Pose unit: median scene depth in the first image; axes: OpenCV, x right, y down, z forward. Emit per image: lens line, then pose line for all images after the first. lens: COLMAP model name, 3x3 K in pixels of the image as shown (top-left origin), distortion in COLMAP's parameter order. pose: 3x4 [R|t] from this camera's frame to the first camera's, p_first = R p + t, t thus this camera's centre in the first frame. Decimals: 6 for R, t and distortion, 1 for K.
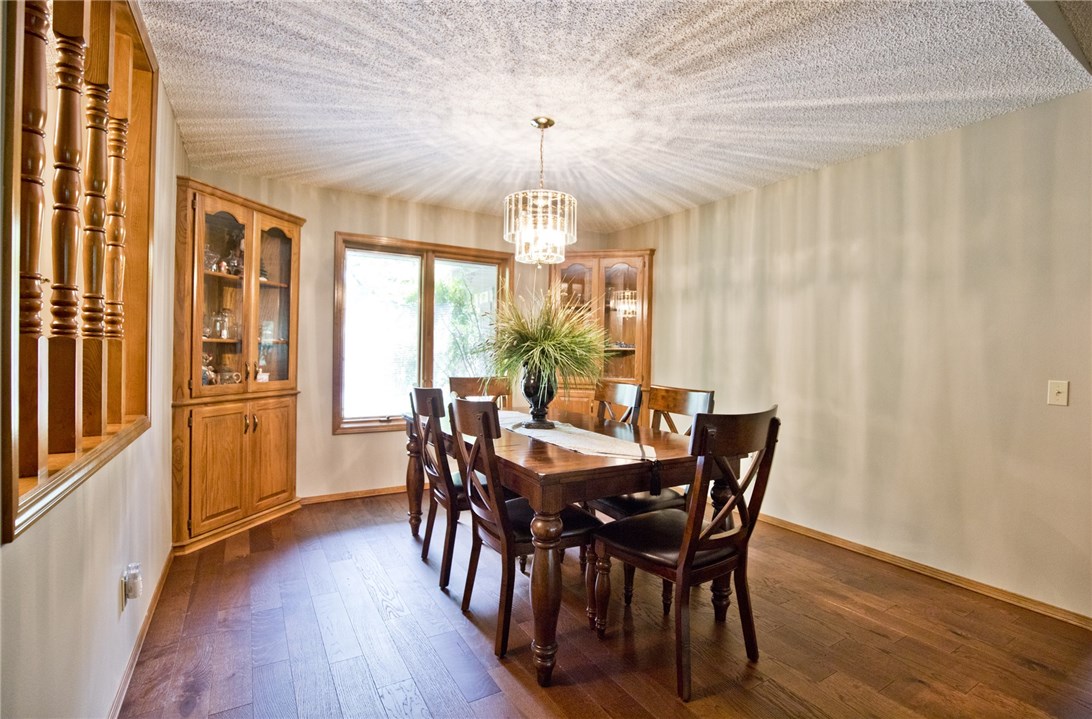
lens RADIAL K [[501.6, 0, 547.6], [0, 501.6, 356.5], [0, 0, 1]] dist [-0.027990, 0.001167]
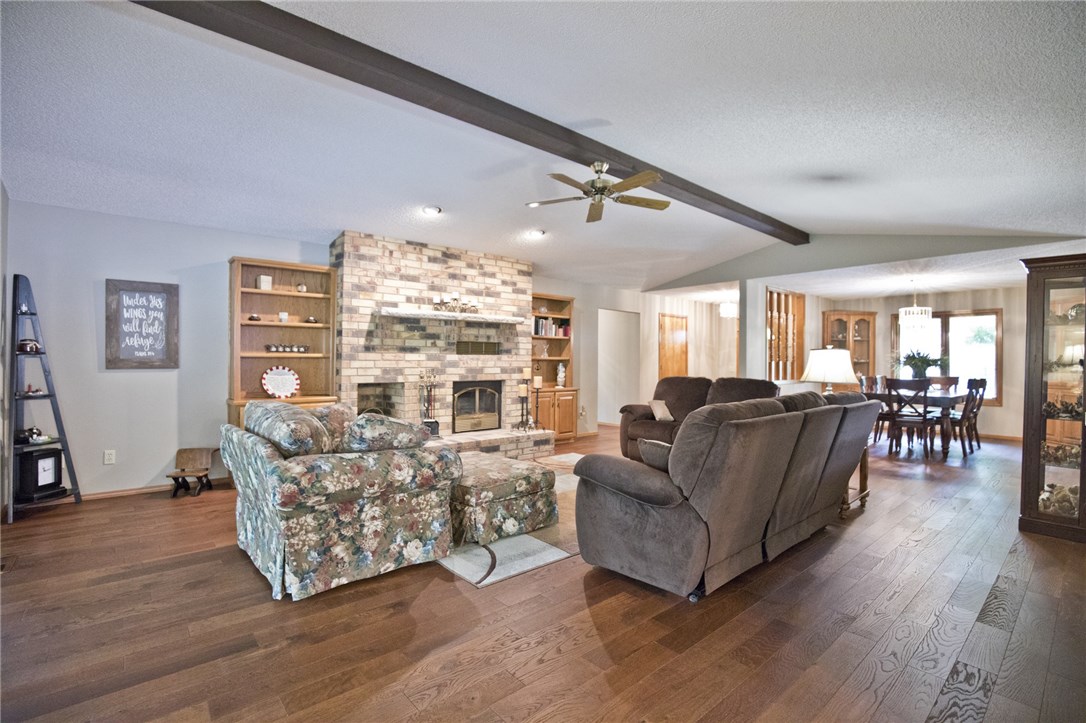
lens RADIAL K [[498.9, 0, 546.6], [0, 498.9, 364.1], [0, 0, 1]] dist [-0.027990, 0.001167]
pose [[0.185066, -0.009954, -0.982676, 2.047889], [-0.016658, 0.999773, -0.013264, 0.057981], [0.982585, 0.018824, 0.184858, -1.351004]]
